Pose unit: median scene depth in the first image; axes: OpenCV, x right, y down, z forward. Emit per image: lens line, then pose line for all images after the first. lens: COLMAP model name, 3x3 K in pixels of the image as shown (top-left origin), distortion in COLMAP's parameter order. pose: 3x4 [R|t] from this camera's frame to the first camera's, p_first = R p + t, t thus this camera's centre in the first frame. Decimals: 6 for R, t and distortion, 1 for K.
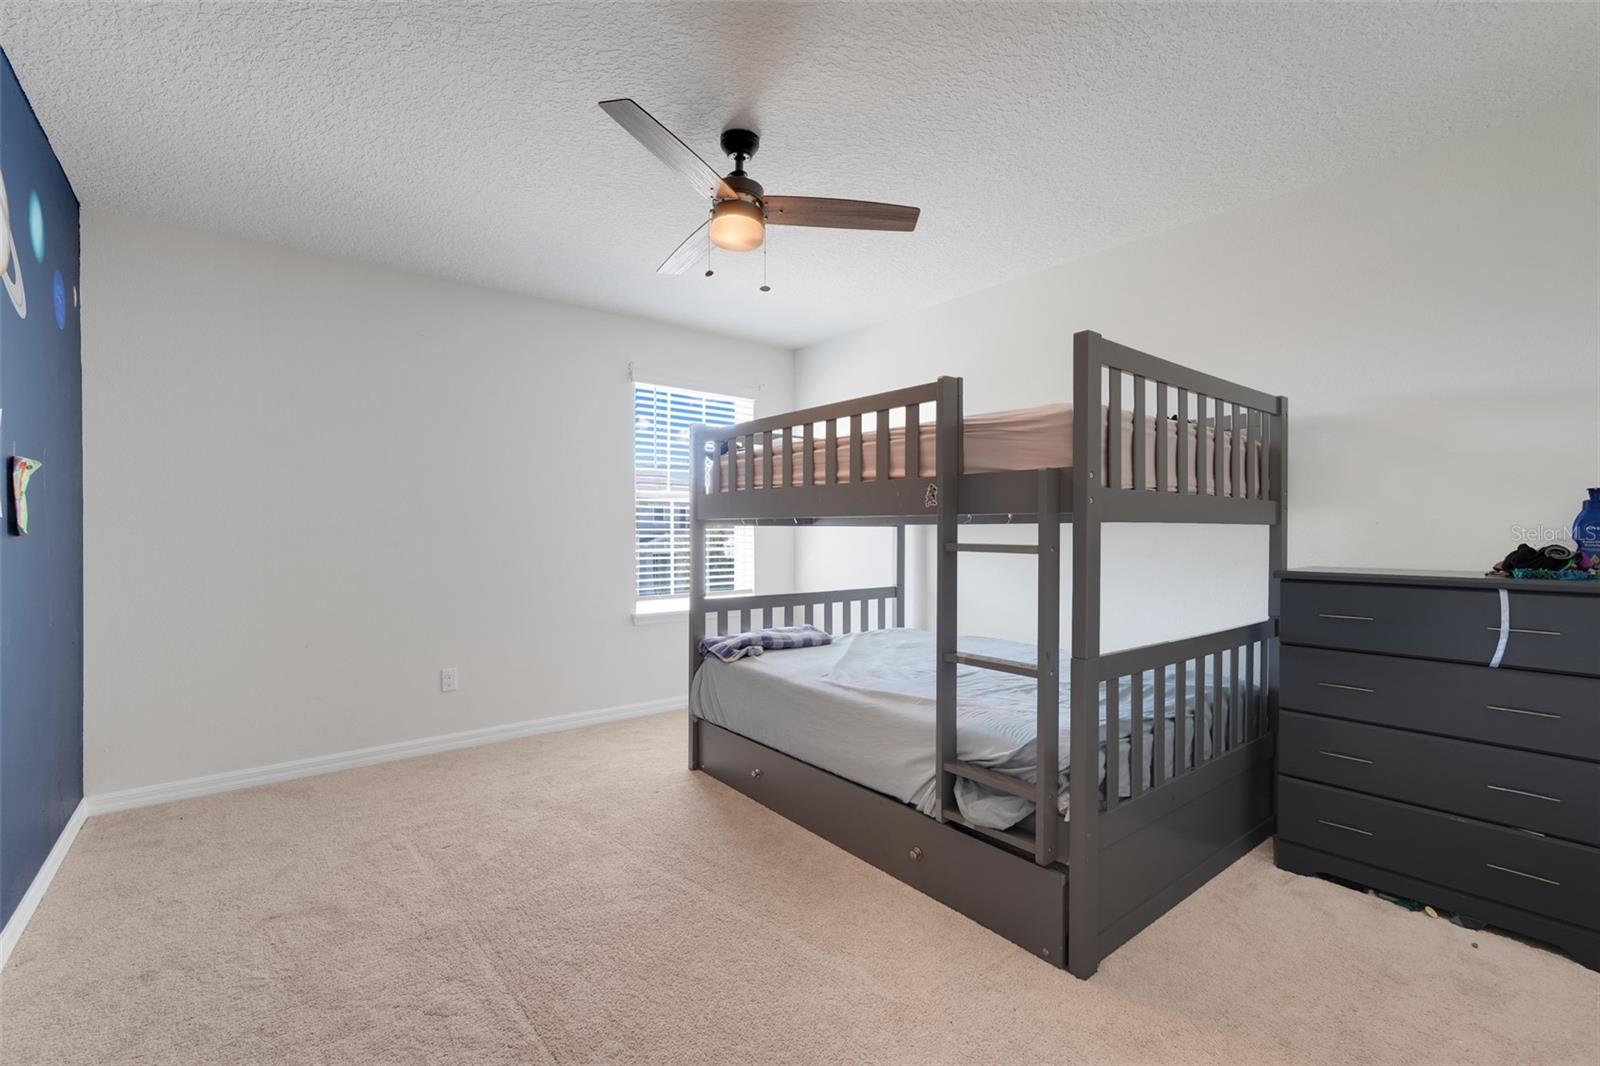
lens RADIAL K [[702.3, 0, 800.0], [0, 702.3, 533.0], [0, 0, 1]] dist [-0.014257, 0.006490]
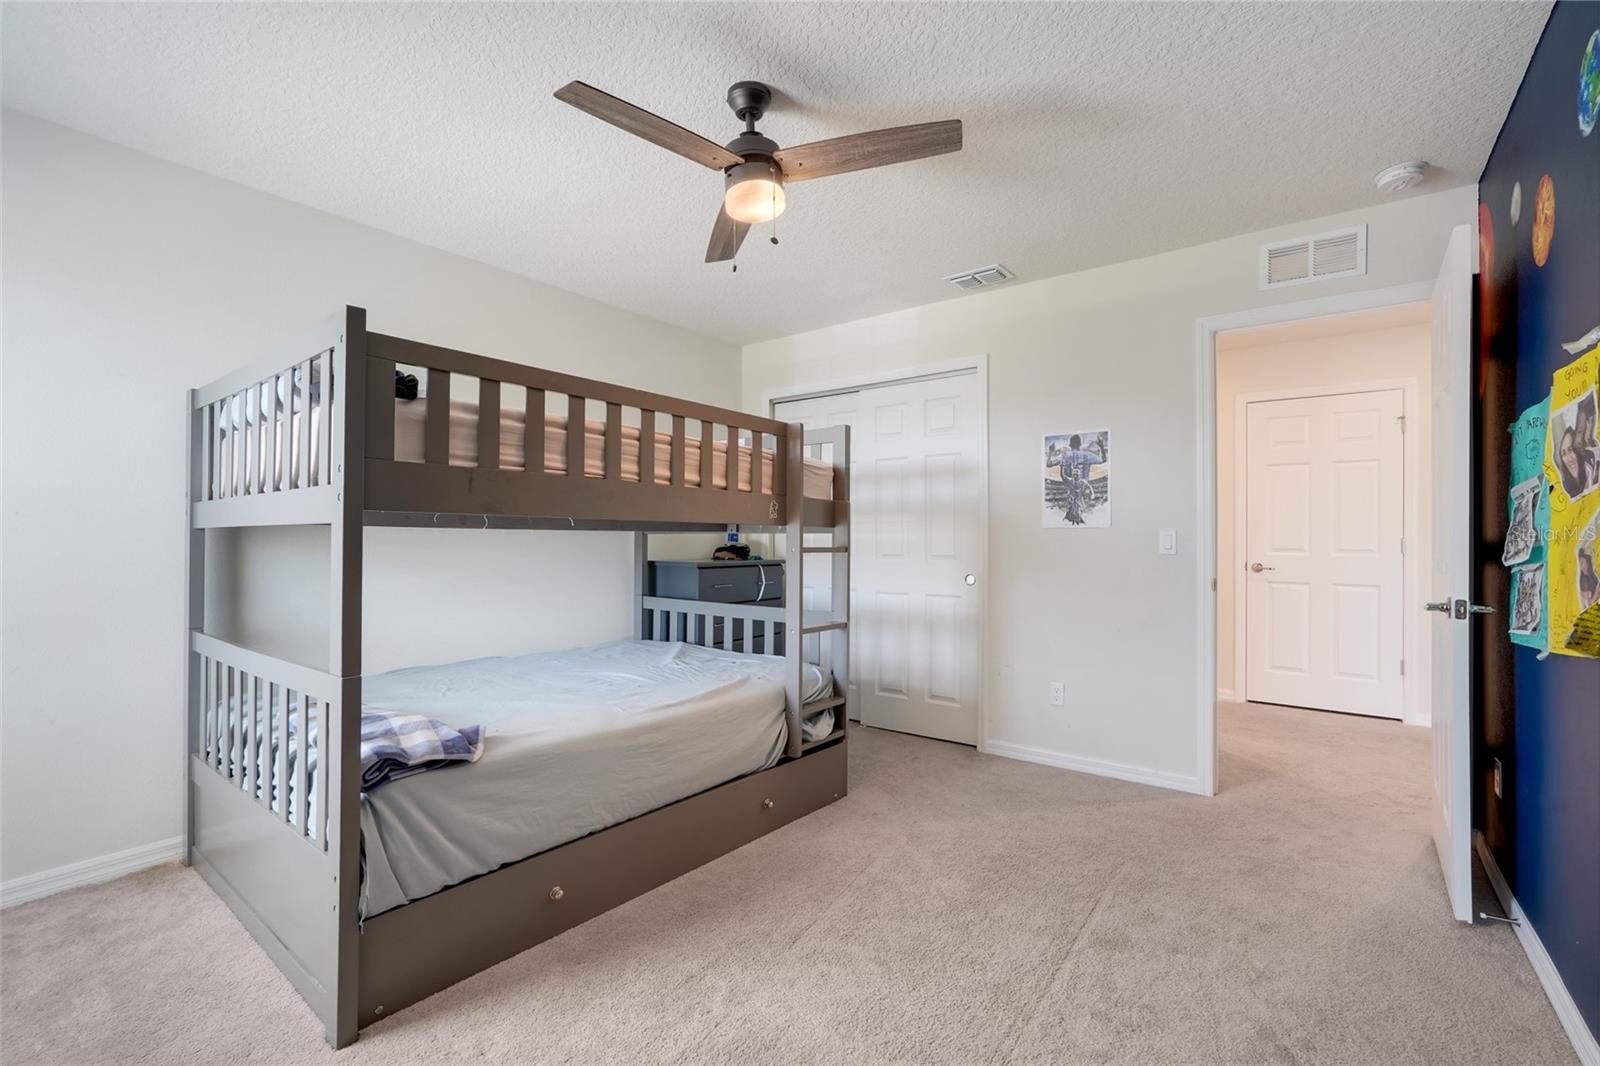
lens RADIAL K [[702.3, 0, 800.0], [0, 702.3, 533.0], [0, 0, 1]] dist [-0.014257, 0.006490]
pose [[-0.239561, 0.009387, 0.970836, -0.954944], [-0.005827, 0.999921, -0.011106, 0.001343], [-0.970864, -0.008317, -0.239487, 1.147471]]
